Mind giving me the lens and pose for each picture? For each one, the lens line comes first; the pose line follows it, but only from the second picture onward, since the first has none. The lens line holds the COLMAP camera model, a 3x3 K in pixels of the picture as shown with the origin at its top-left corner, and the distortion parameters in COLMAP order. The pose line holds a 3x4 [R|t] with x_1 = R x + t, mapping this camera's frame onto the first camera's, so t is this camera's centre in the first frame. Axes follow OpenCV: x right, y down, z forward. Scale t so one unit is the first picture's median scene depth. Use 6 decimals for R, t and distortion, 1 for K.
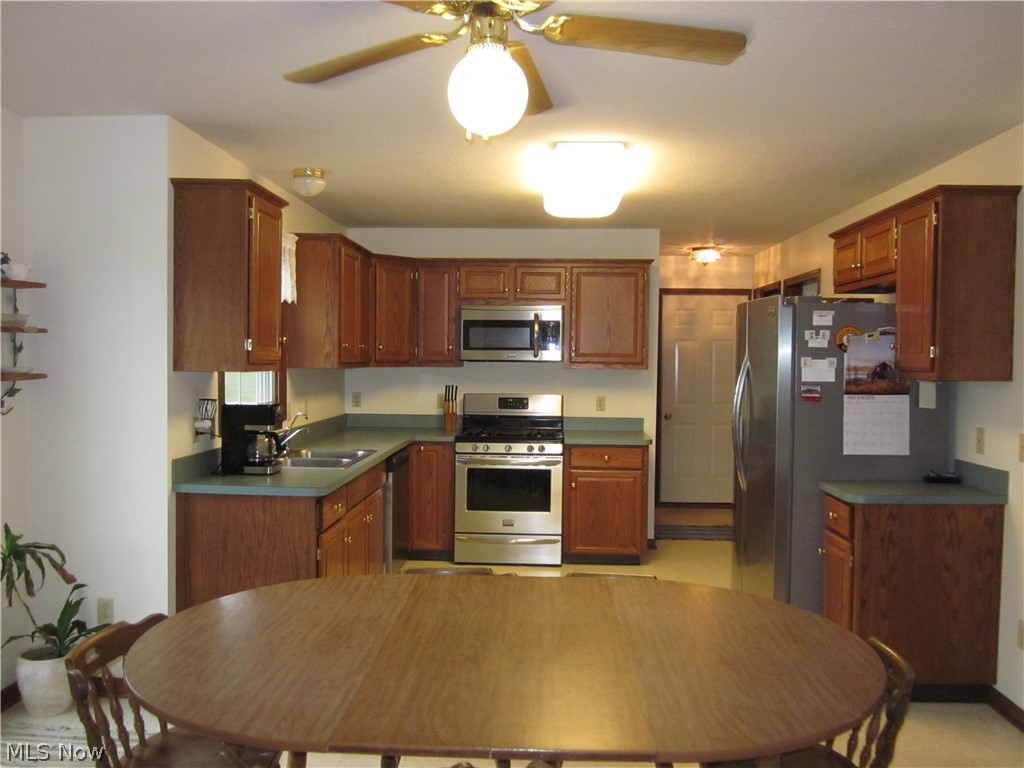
lens RADIAL K [[857.3, 0, 510.4], [0, 857.3, 387.5], [0, 0, 1]] dist [-0.039658, -0.000067]
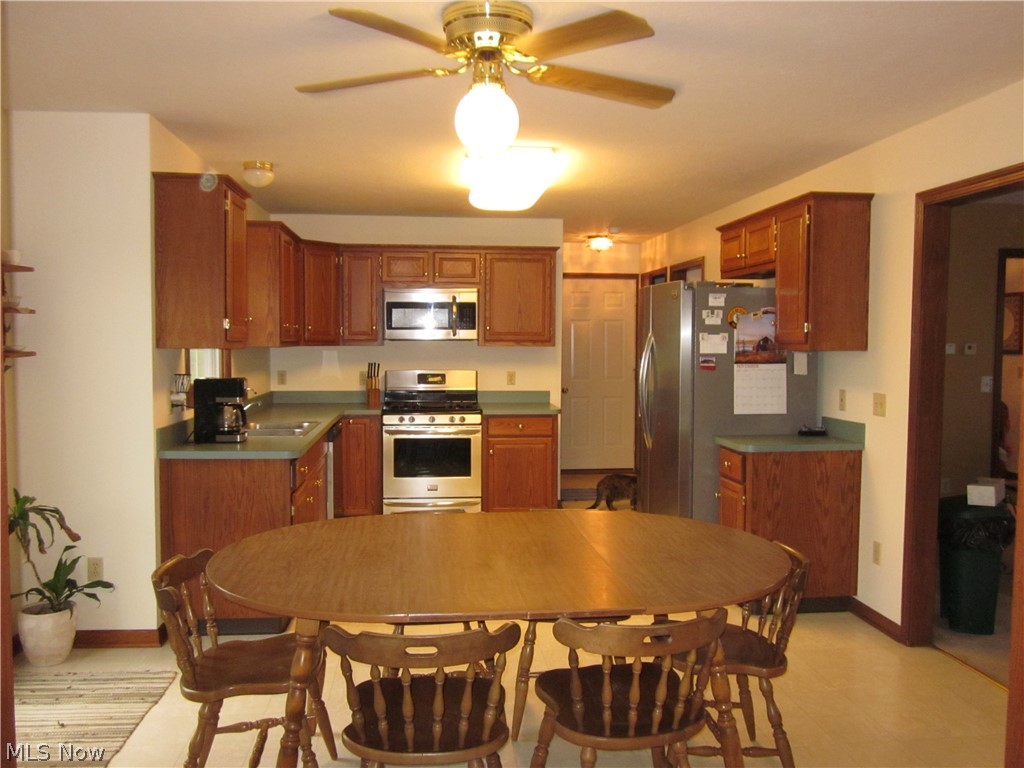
lens RADIAL K [[857.3, 0, 513.1], [0, 857.3, 383.9], [0, 0, 1]] dist [-0.039658, -0.000067]
pose [[0.988194, -0.014434, 0.152525, -0.086784], [0.011940, 0.999780, 0.017252, 0.010465], [-0.152741, -0.015227, 0.988149, -0.122050]]
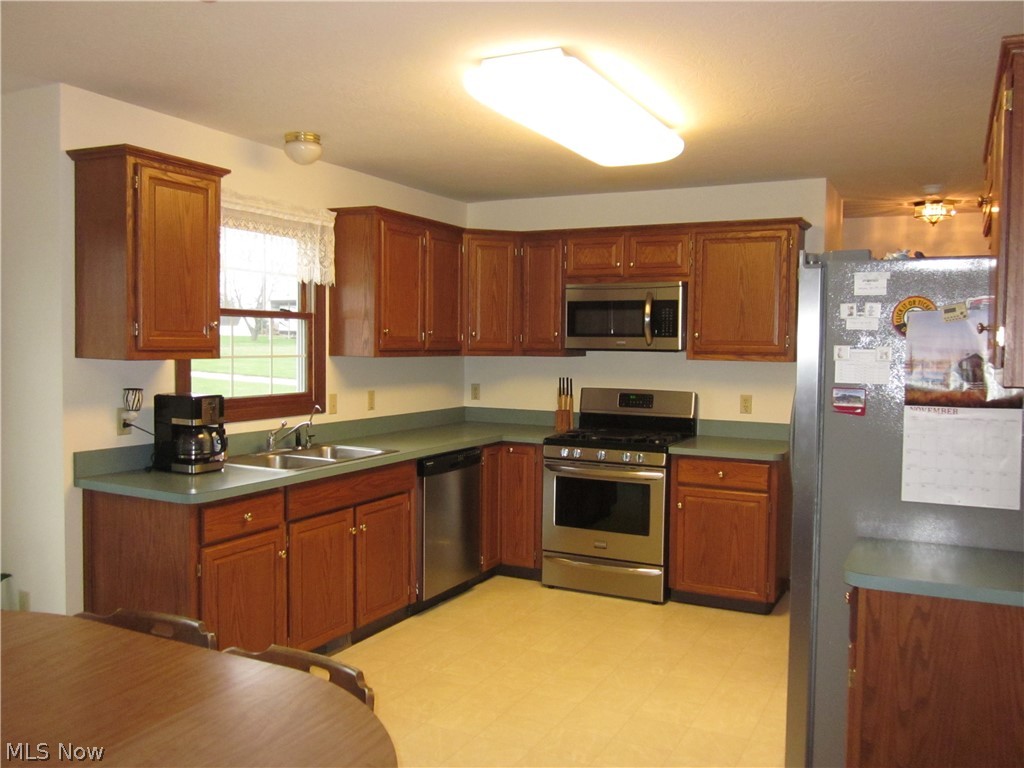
lens RADIAL K [[857.3, 0, 512.4], [0, 857.3, 387.2], [0, 0, 1]] dist [-0.039658, -0.000067]
pose [[0.911221, 0.022826, -0.411286, 0.339562], [-0.017616, 0.999709, 0.016452, -0.009107], [0.411542, -0.007746, 0.911358, 0.276564]]
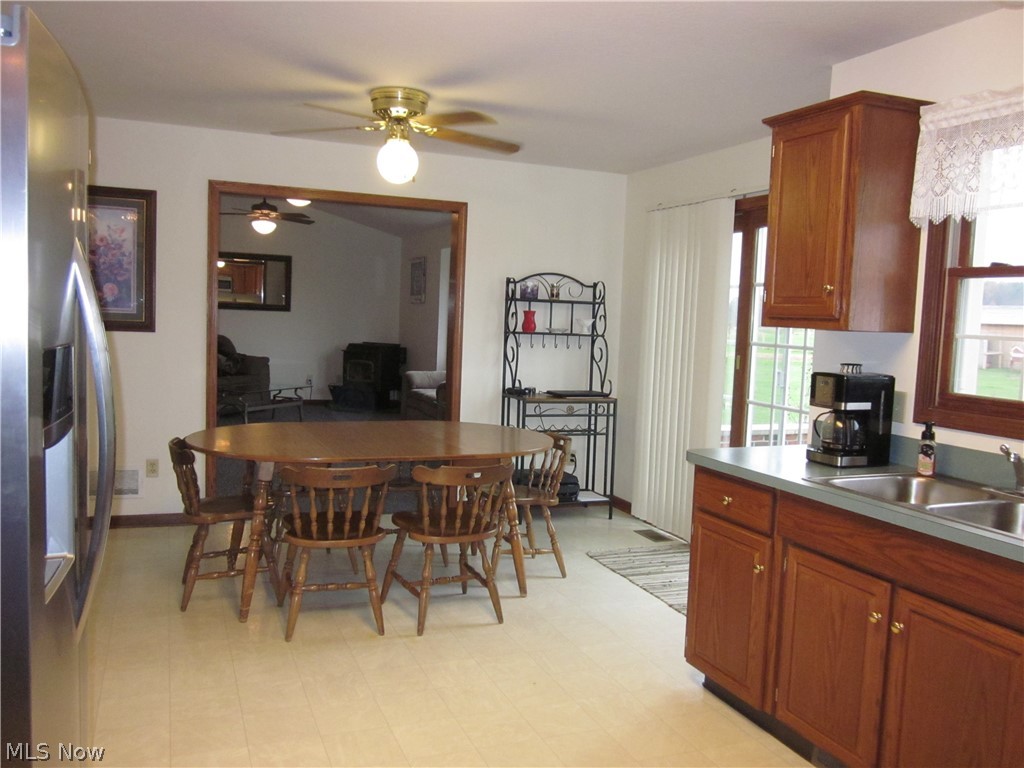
lens RADIAL K [[857.3, 0, 512.0], [0, 857.3, 382.1], [0, 0, 1]] dist [-0.039658, -0.000067]
pose [[-0.906017, -0.013548, -0.423025, 0.262778], [-0.065078, 0.992061, 0.107610, -0.032201], [0.418209, 0.125026, -0.899705, 1.377611]]
